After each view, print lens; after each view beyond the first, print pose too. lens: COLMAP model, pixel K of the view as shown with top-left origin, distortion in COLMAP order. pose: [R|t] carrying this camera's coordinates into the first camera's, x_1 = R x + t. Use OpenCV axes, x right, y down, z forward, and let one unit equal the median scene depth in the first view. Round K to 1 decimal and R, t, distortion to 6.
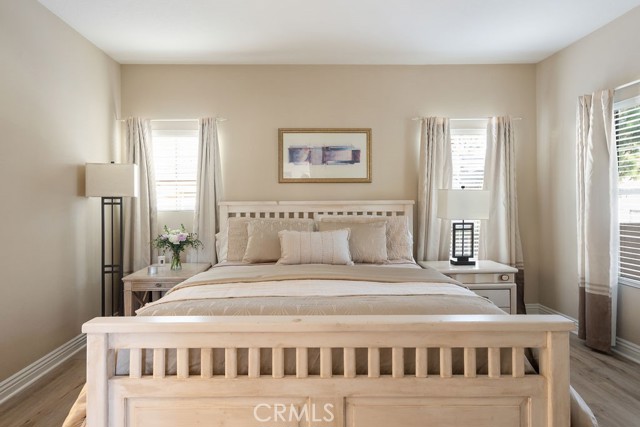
lens RADIAL K [[367.3, 0, 306.4], [0, 367.3, 203.1], [0, 0, 1]] dist [-0.000261, 0.000143]
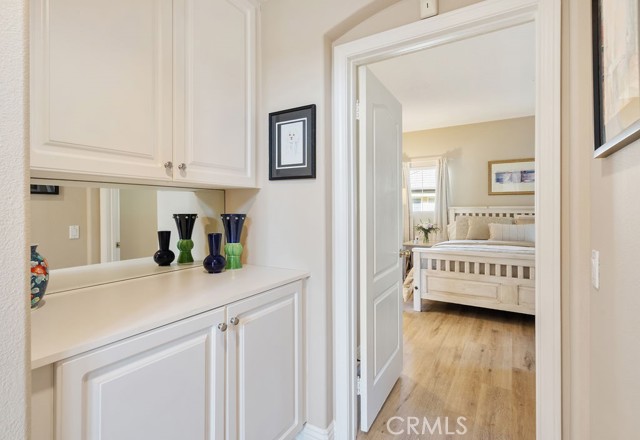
lens RADIAL K [[332.0, 0, 301.3], [0, 332.0, 206.5], [0, 0, 1]] dist [-0.000661, -0.000165]
pose [[0.830083, -0.000849, -0.557639, 0.056828], [-0.000546, 0.999997, -0.002334, -0.001054], [0.557640, 0.002242, 0.830080, -0.687228]]
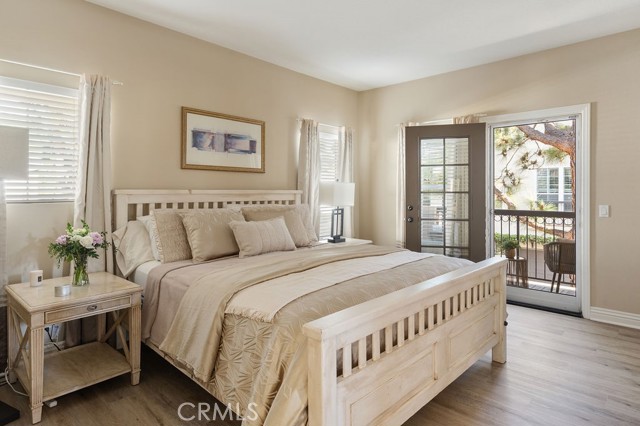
lens RADIAL K [[366.8, 0, 322.0], [0, 366.8, 193.6], [0, 0, 1]] dist [0.000671, 0.000297]
pose [[0.693138, 0.004197, 0.720792, -0.485458], [-0.002966, 0.999991, -0.002971, 0.005551], [-0.720798, -0.000079, 0.693145, 0.160842]]
